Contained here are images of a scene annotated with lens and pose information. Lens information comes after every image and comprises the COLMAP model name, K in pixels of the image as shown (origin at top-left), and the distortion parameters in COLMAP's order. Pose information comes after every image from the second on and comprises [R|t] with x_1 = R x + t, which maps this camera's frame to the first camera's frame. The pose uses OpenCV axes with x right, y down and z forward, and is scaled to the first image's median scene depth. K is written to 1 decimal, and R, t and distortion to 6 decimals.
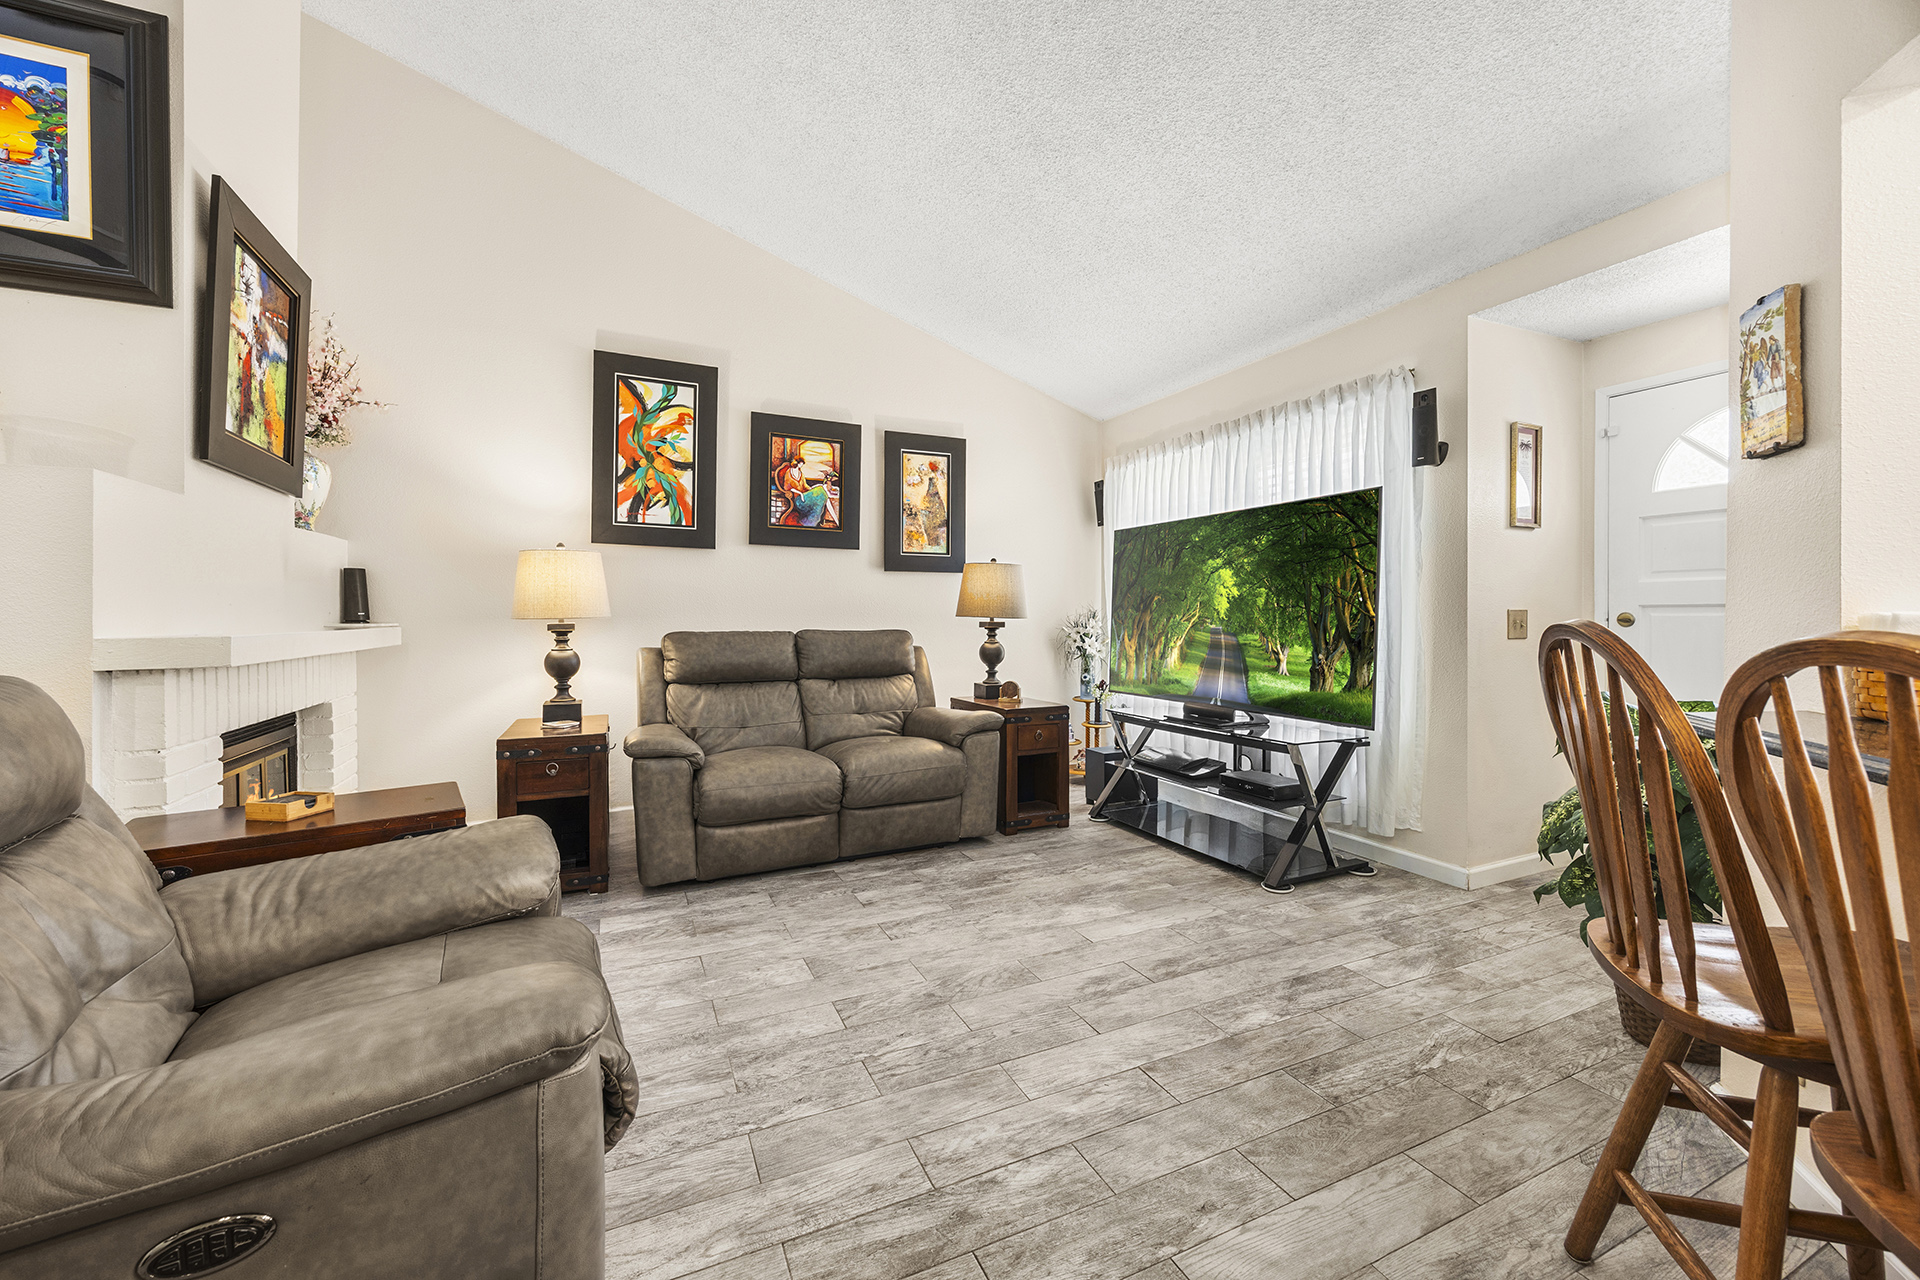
lens RADIAL K [[745.0, 0, 958.6], [0, 745.0, 619.5], [0, 0, 1]] dist [-0.001707, -0.000169]
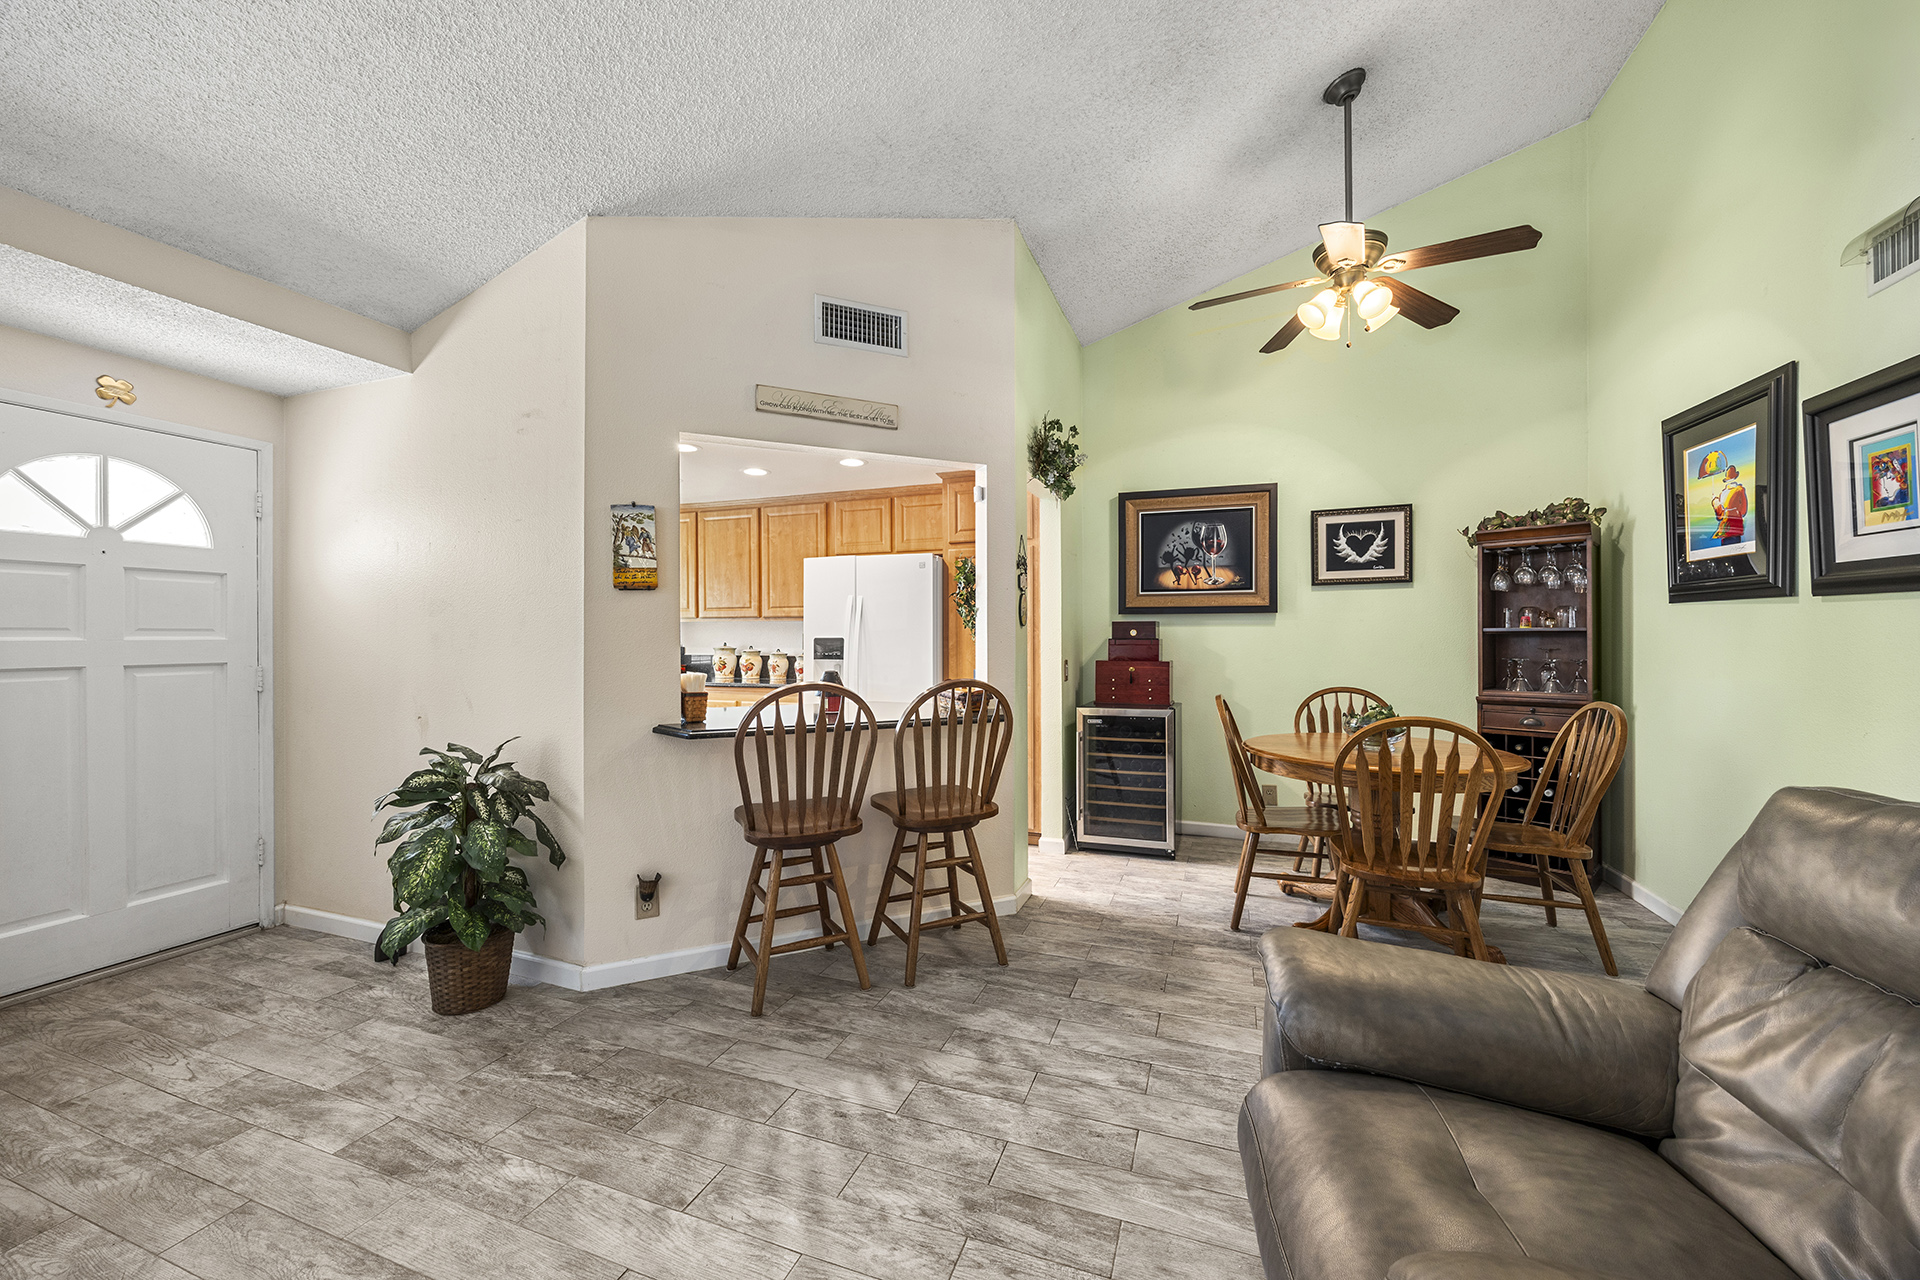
lens RADIAL K [[735.1, 0, 959.5], [0, 735.1, 635.6], [0, 0, 1]] dist [-0.001244, 0.000105]
pose [[-0.709640, 0.003092, 0.704558, -0.382129], [0.005583, 0.999984, 0.001234, -0.052034], [-0.704543, 0.004809, -0.709645, 0.867754]]
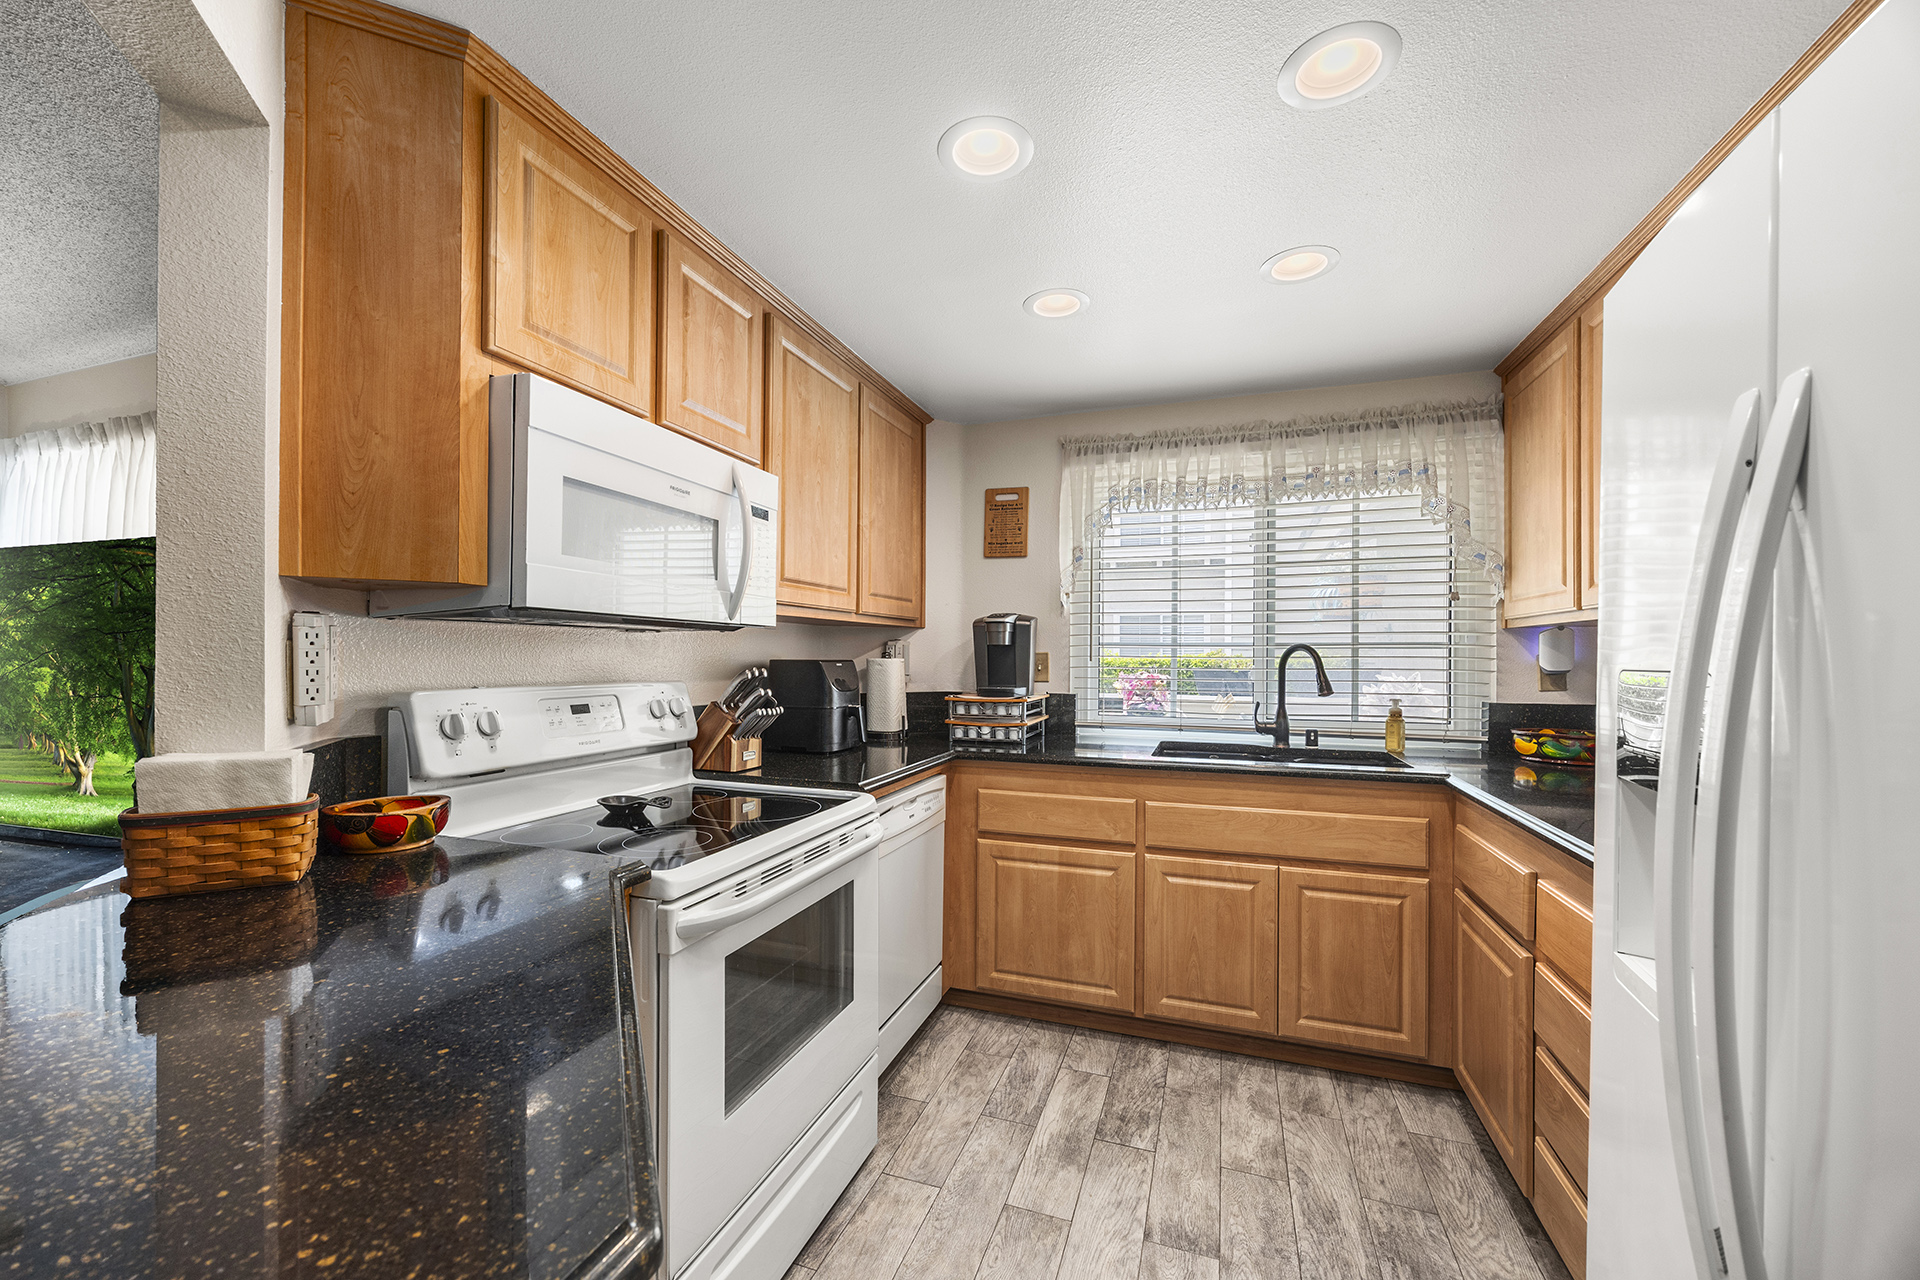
lens RADIAL K [[731.1, 0, 1009.5], [0, 731.1, 658.2], [0, 0, 1]] dist [0.000429, 0.000072]
pose [[0.684376, 0.001561, 0.729127, 0.558298], [-0.000611, 0.999999, -0.001568, -0.053810], [-0.729129, 0.000627, 0.684376, -0.078137]]
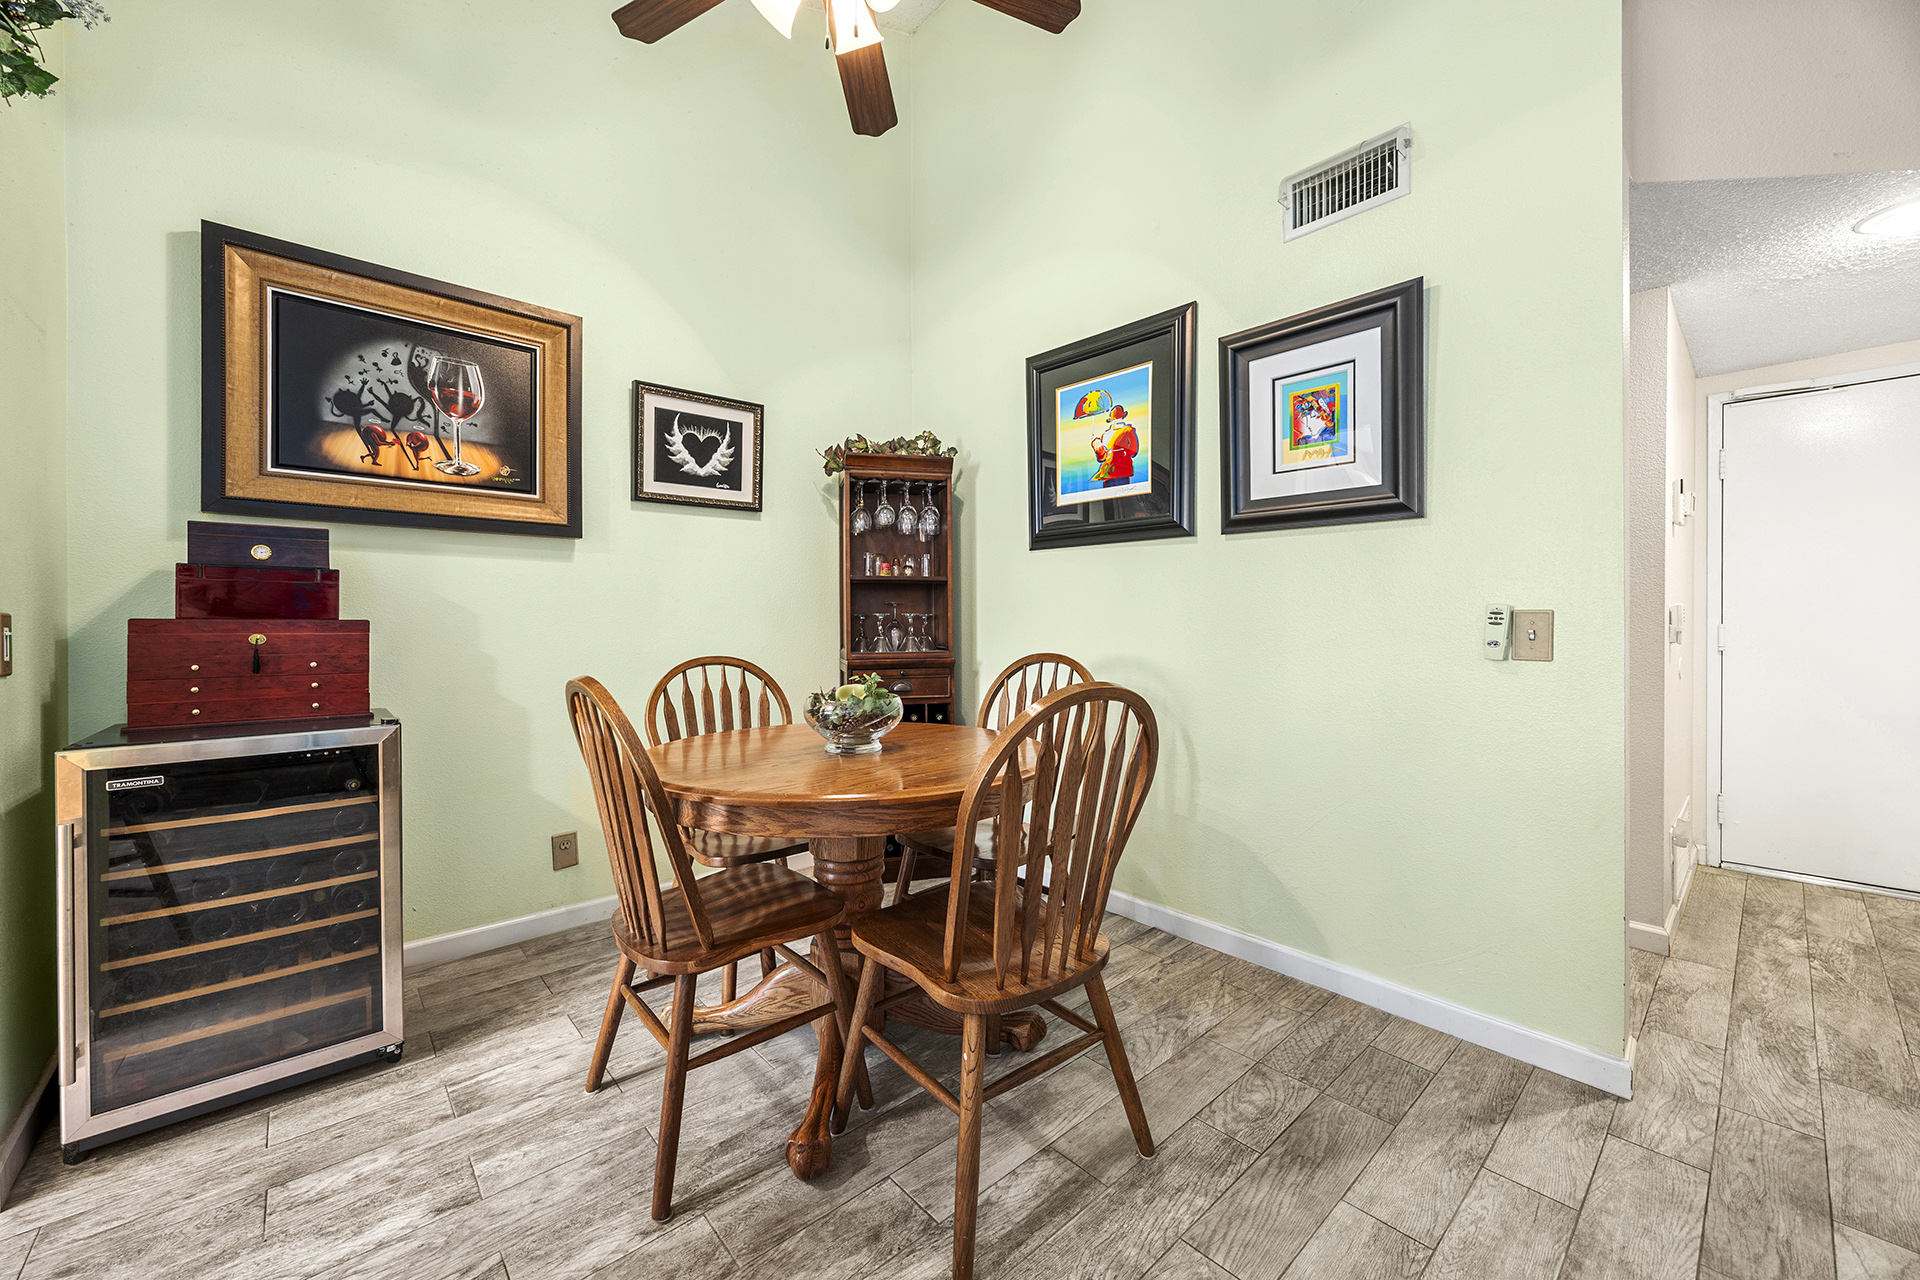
lens RADIAL K [[732.3, 0, 956.8], [0, 732.3, 624.3], [0, 0, 1]] dist [-0.003019, -0.000188]
pose [[-0.955030, 0.003980, -0.296483, 0.045533], [0.001868, 0.999971, 0.007408, 0.004326], [0.296503, 0.006521, -0.955010, 0.318996]]
